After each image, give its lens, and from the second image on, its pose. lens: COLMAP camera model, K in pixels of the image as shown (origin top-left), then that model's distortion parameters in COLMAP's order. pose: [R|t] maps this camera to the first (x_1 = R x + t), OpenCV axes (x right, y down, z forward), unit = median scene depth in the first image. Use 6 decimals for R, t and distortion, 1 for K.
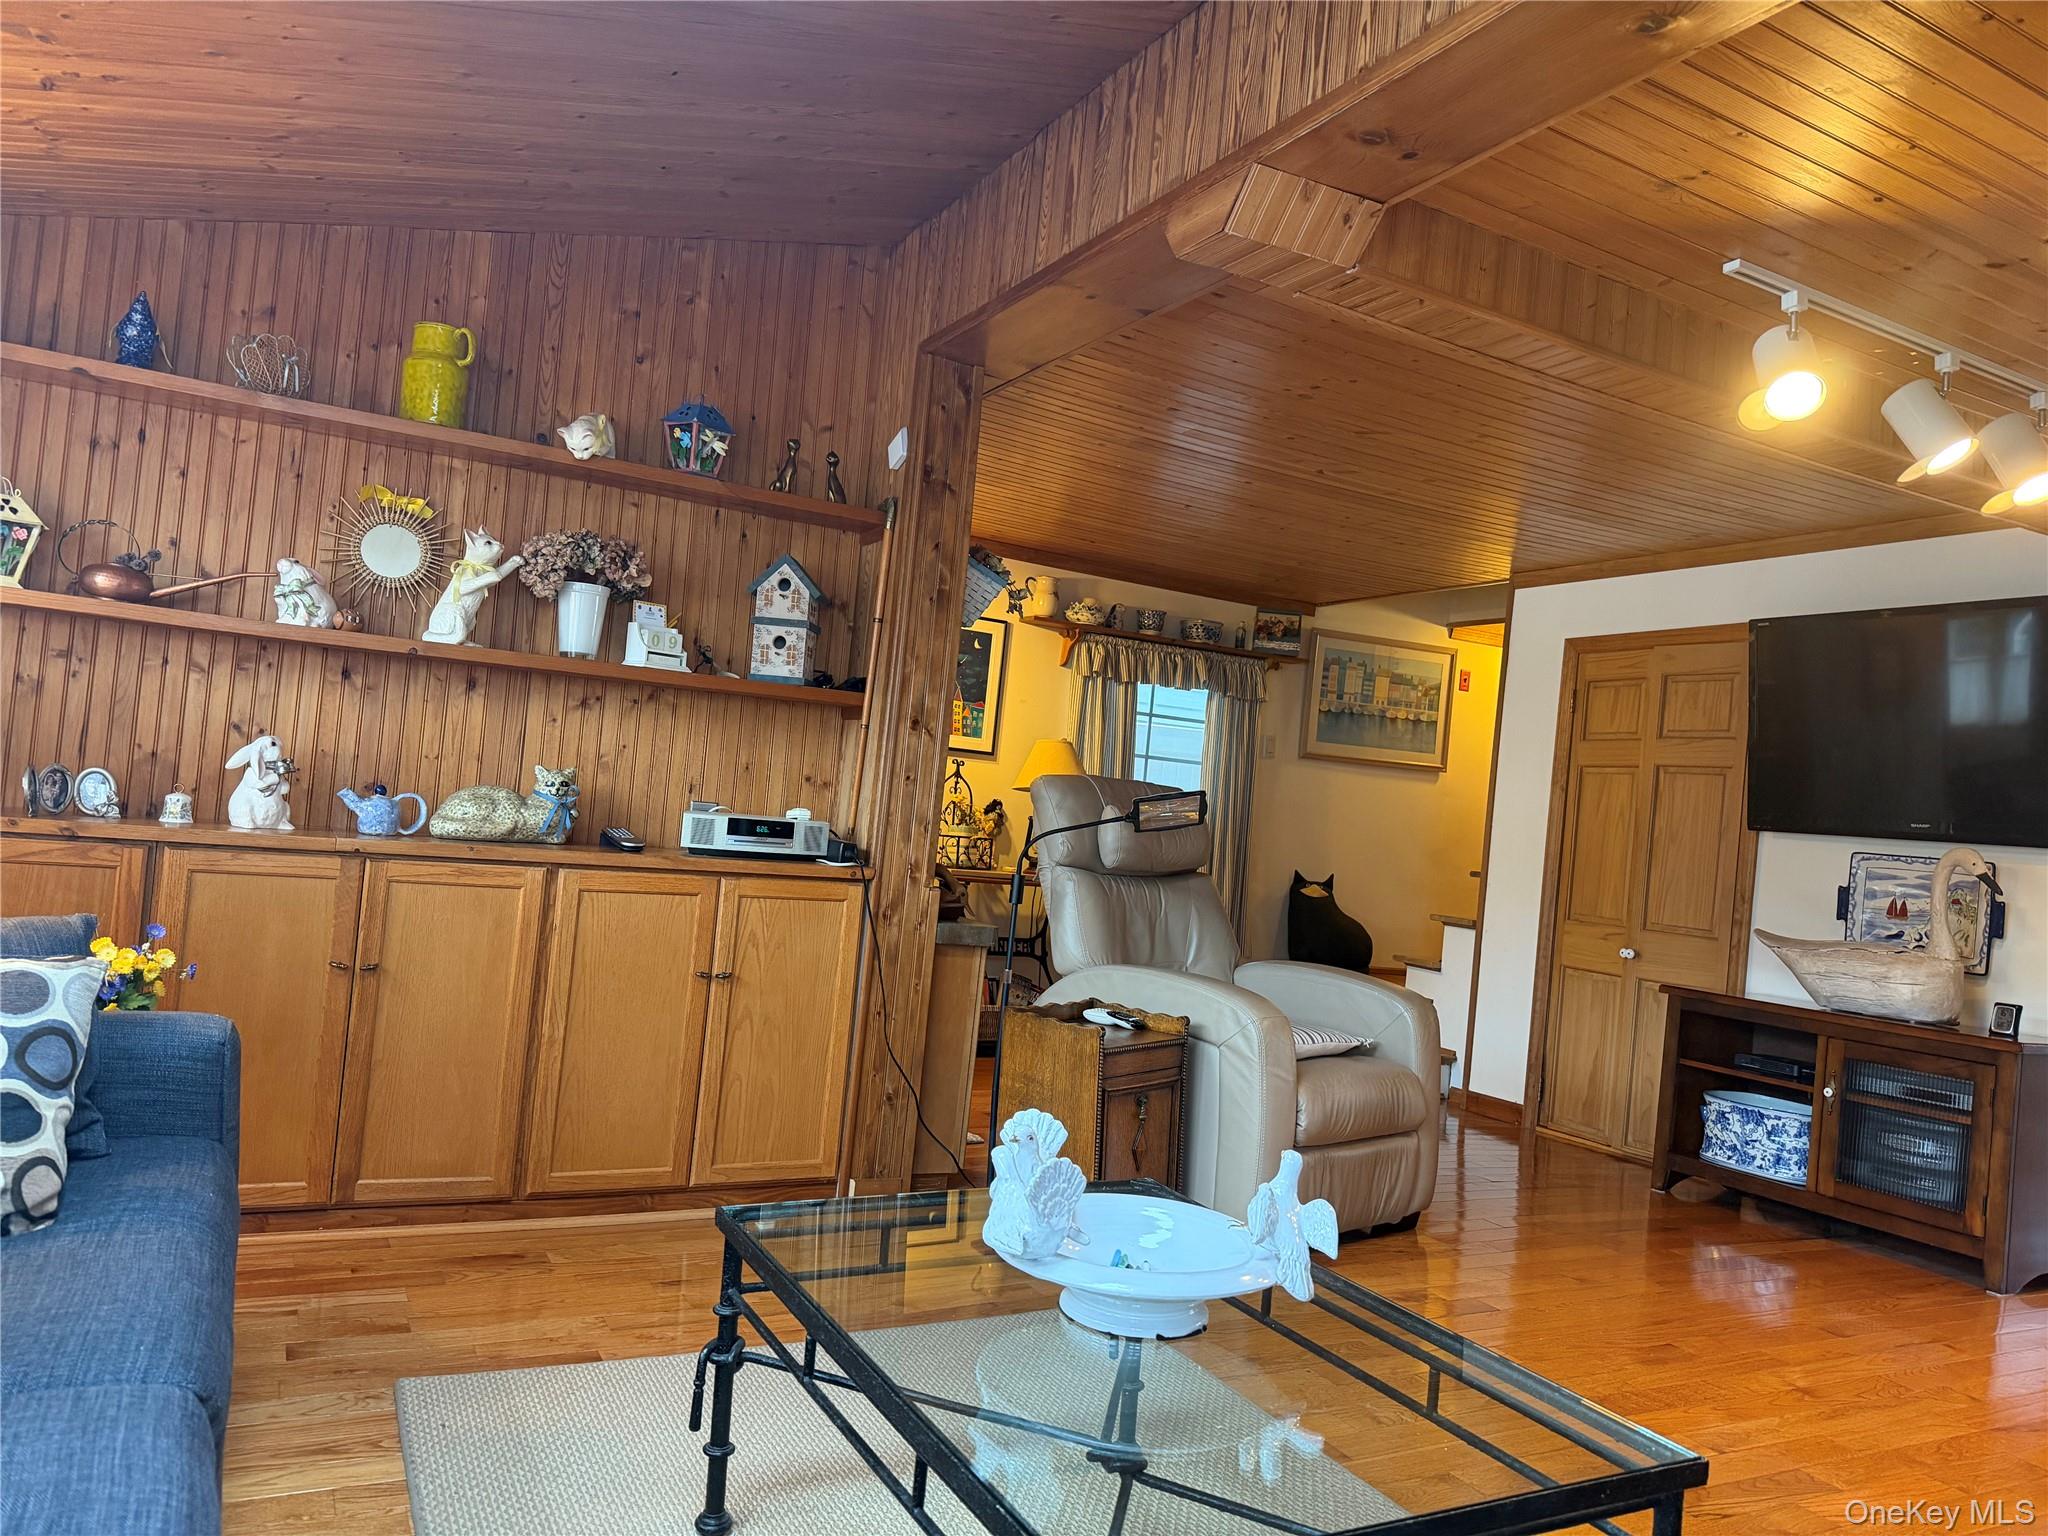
lens RADIAL K [[1427.2, 0, 1029.3], [0, 1427.2, 772.5], [0, 0, 1]] dist [0.075561, -0.073341]
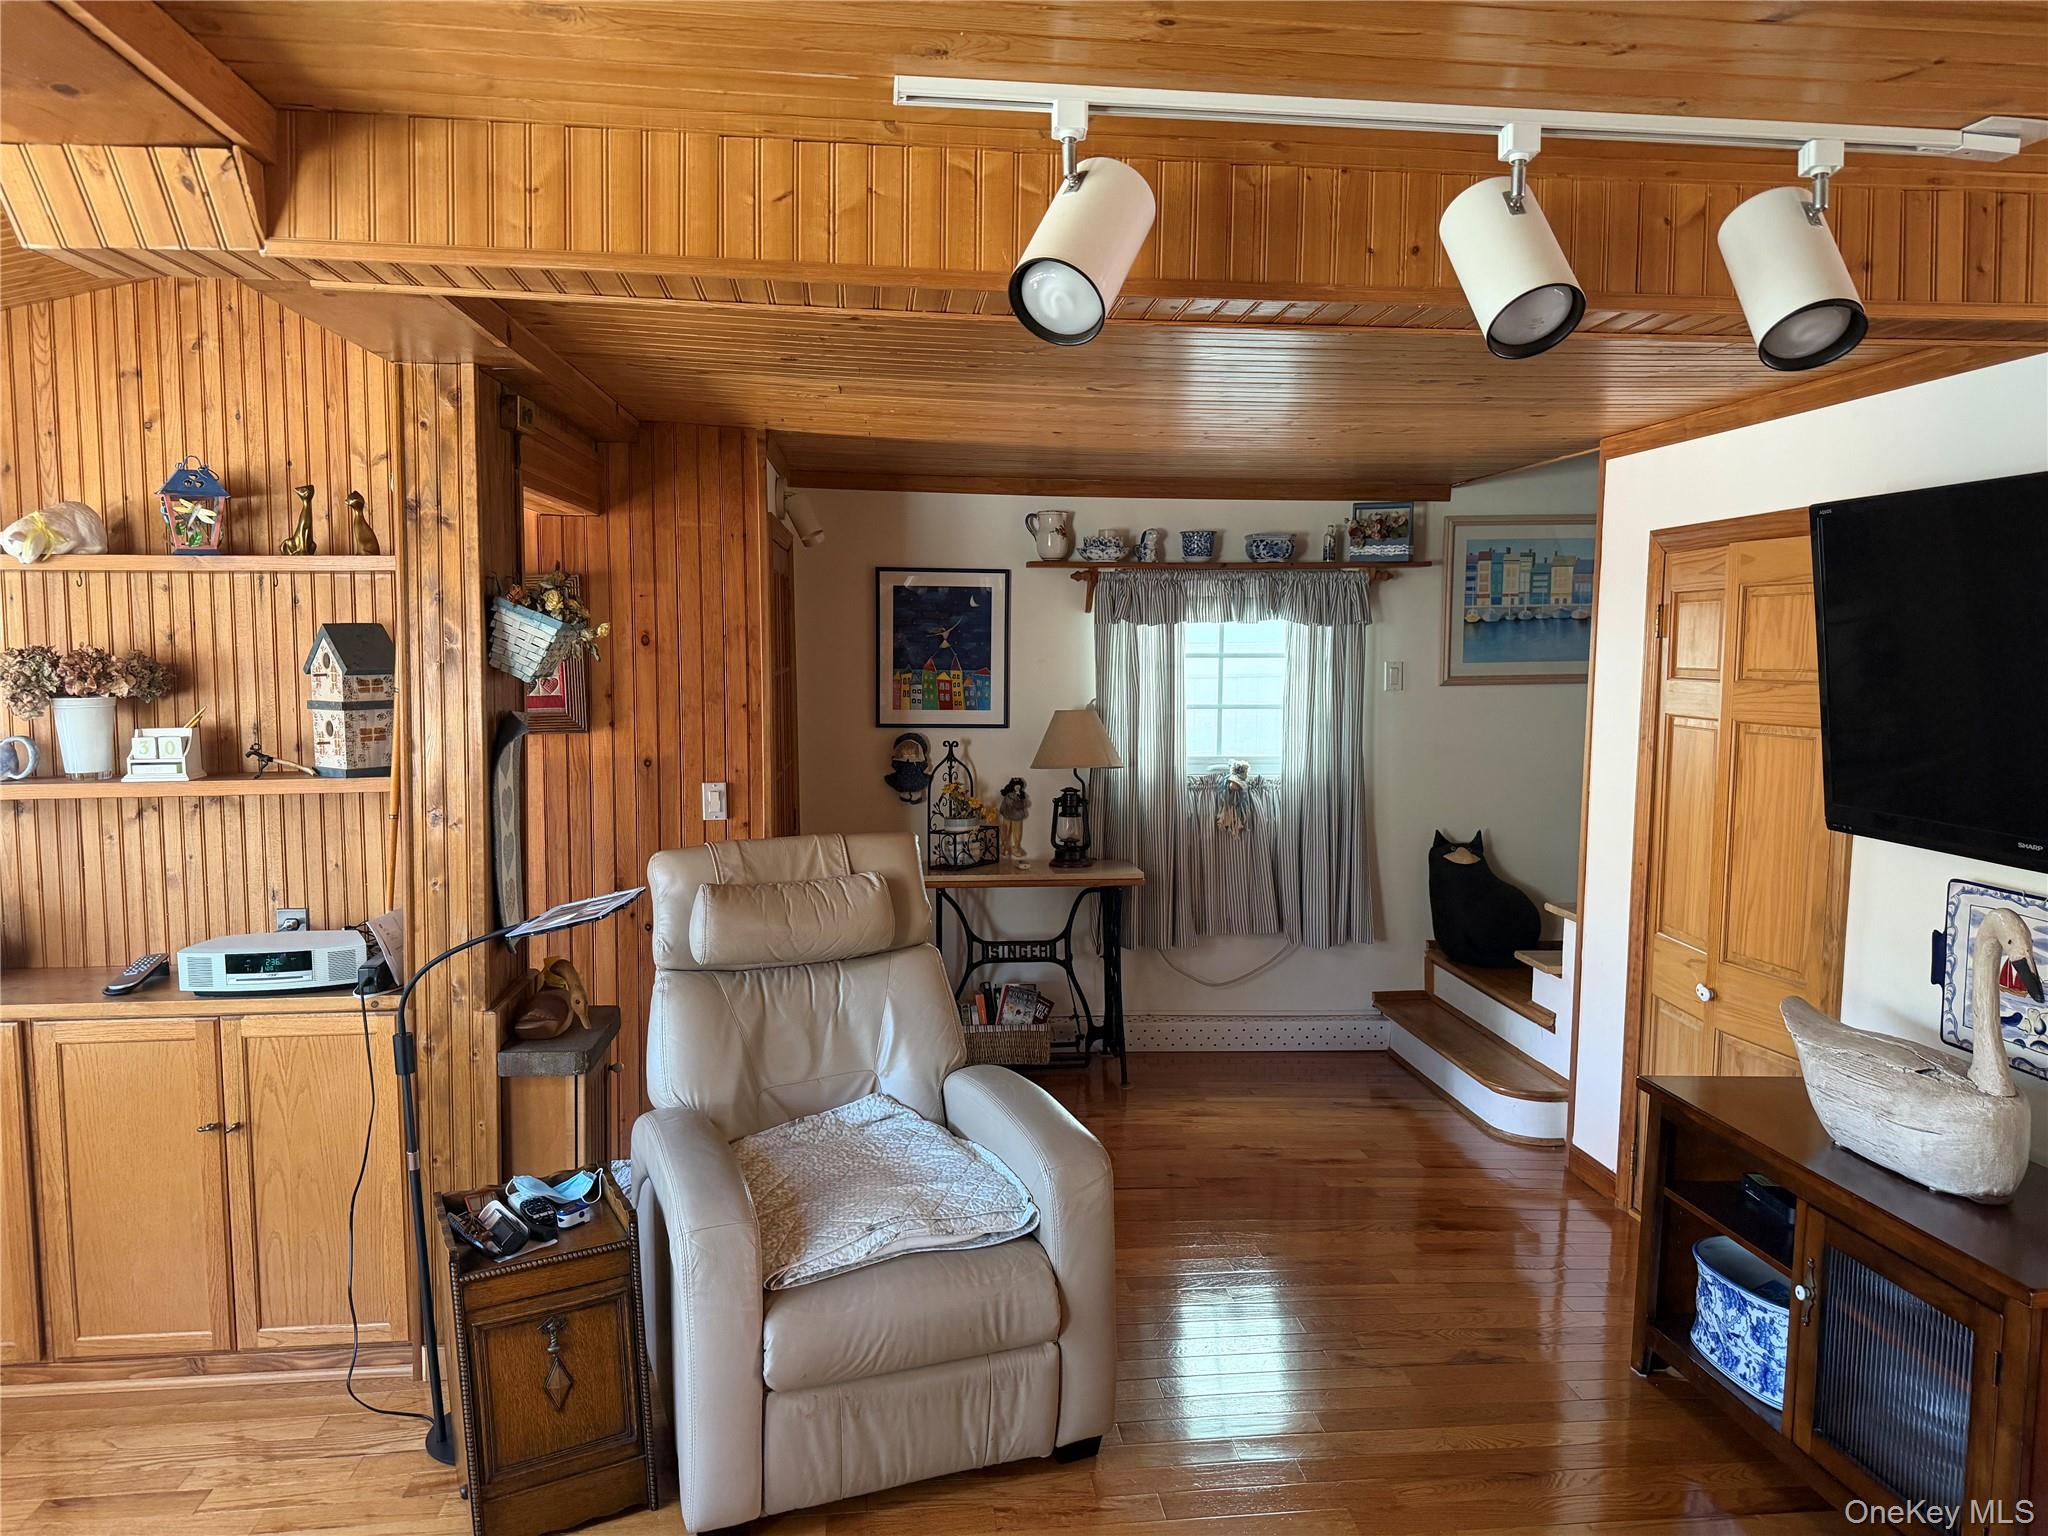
lens RADIAL K [[1427.2, 0, 1027.3], [0, 1427.2, 764.4], [0, 0, 1]] dist [0.075561, -0.073341]
pose [[0.921801, -0.057451, -0.383384, 0.415836], [0.093656, 0.992667, 0.076430, -0.072468], [0.376181, -0.106360, 0.920421, 0.267619]]
